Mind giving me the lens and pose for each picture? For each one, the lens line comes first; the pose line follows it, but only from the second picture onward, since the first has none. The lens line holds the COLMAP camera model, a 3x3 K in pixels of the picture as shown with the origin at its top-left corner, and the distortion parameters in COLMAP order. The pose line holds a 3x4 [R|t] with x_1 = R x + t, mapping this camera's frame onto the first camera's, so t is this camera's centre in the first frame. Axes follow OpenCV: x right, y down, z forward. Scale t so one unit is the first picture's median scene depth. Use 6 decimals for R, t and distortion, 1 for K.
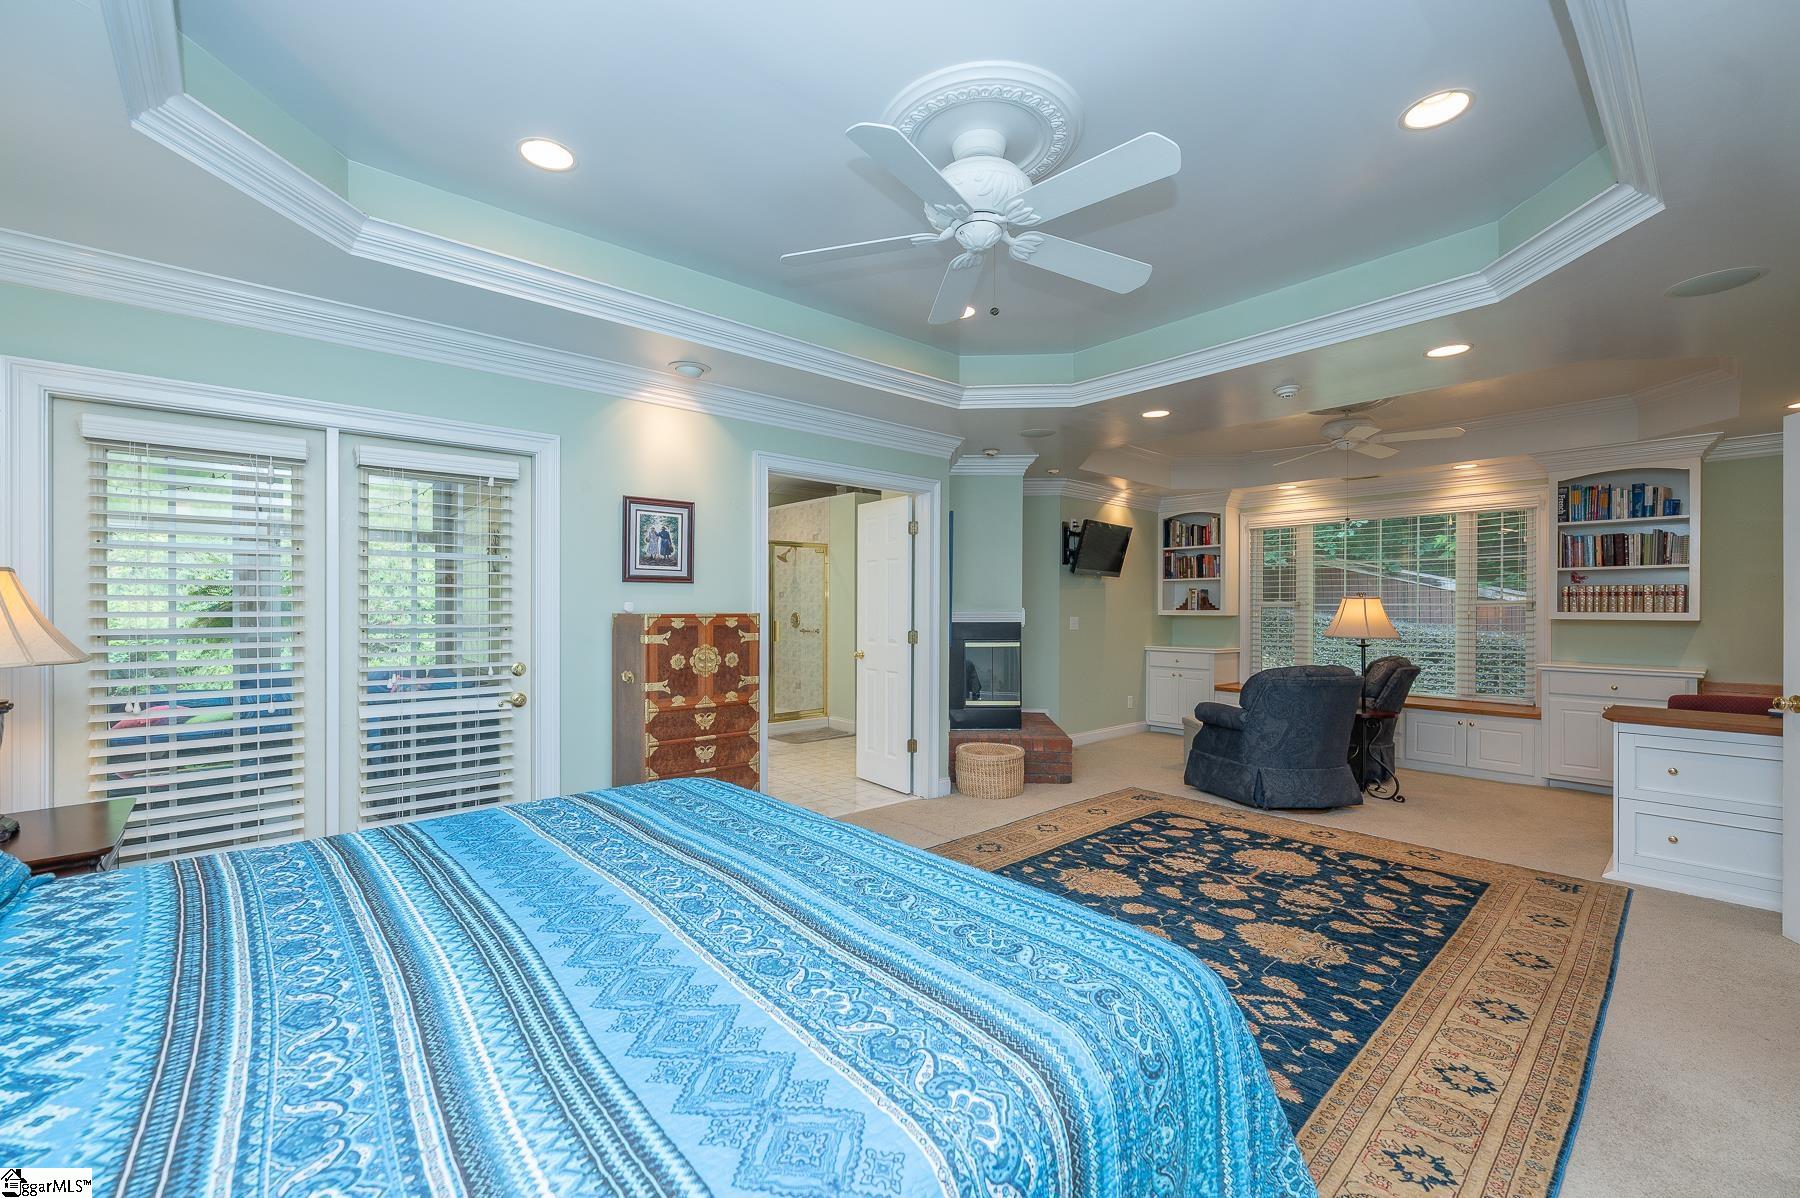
lens RADIAL K [[705.9, 0, 900.9], [0, 705.9, 619.2], [0, 0, 1]] dist [0.000583, 0.000096]
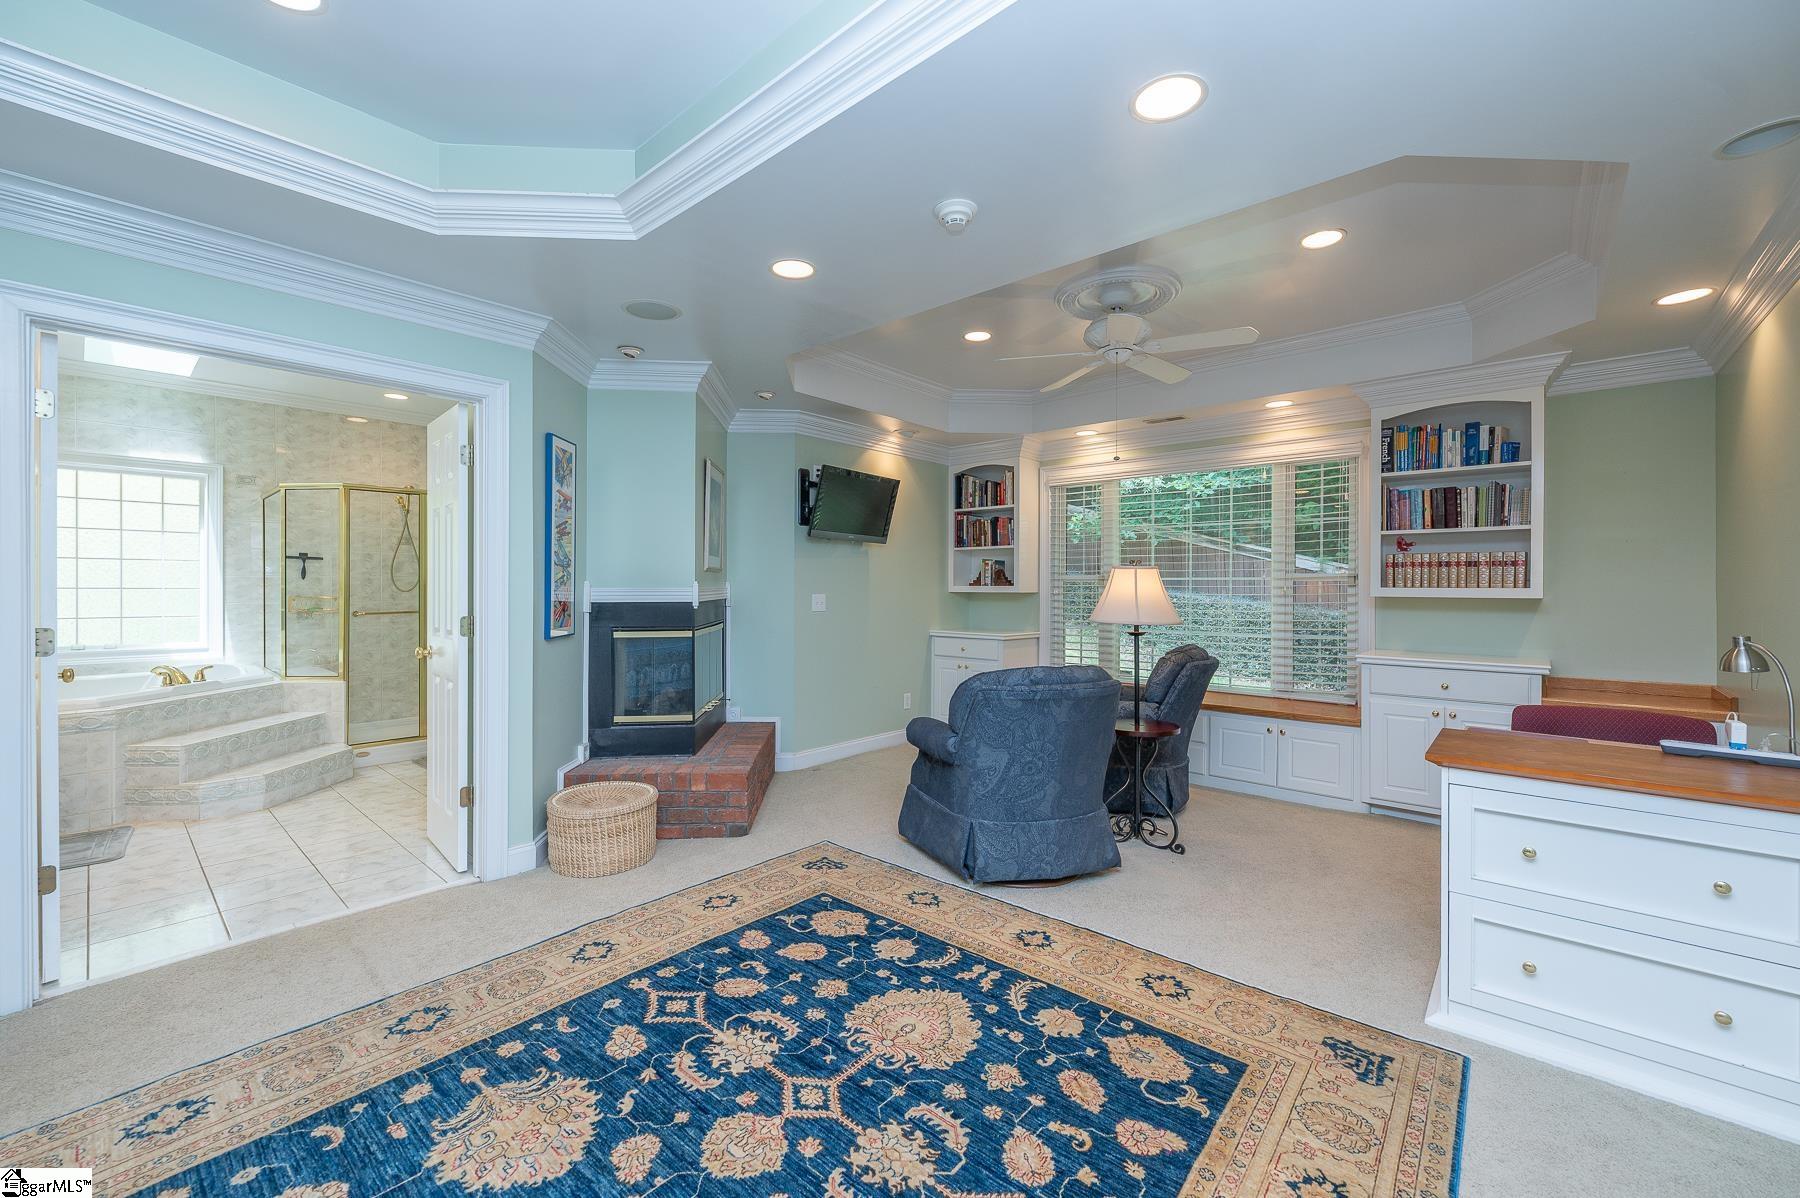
lens RADIAL K [[716.3, 0, 900.0], [0, 716.3, 599.0], [0, 0, 1]] dist [-0.001072, 0.000067]
pose [[0.990593, -0.001429, 0.136832, 0.323370], [0.001046, 0.999995, 0.002868, -0.000461], [-0.136835, -0.002698, 0.990590, 0.316890]]
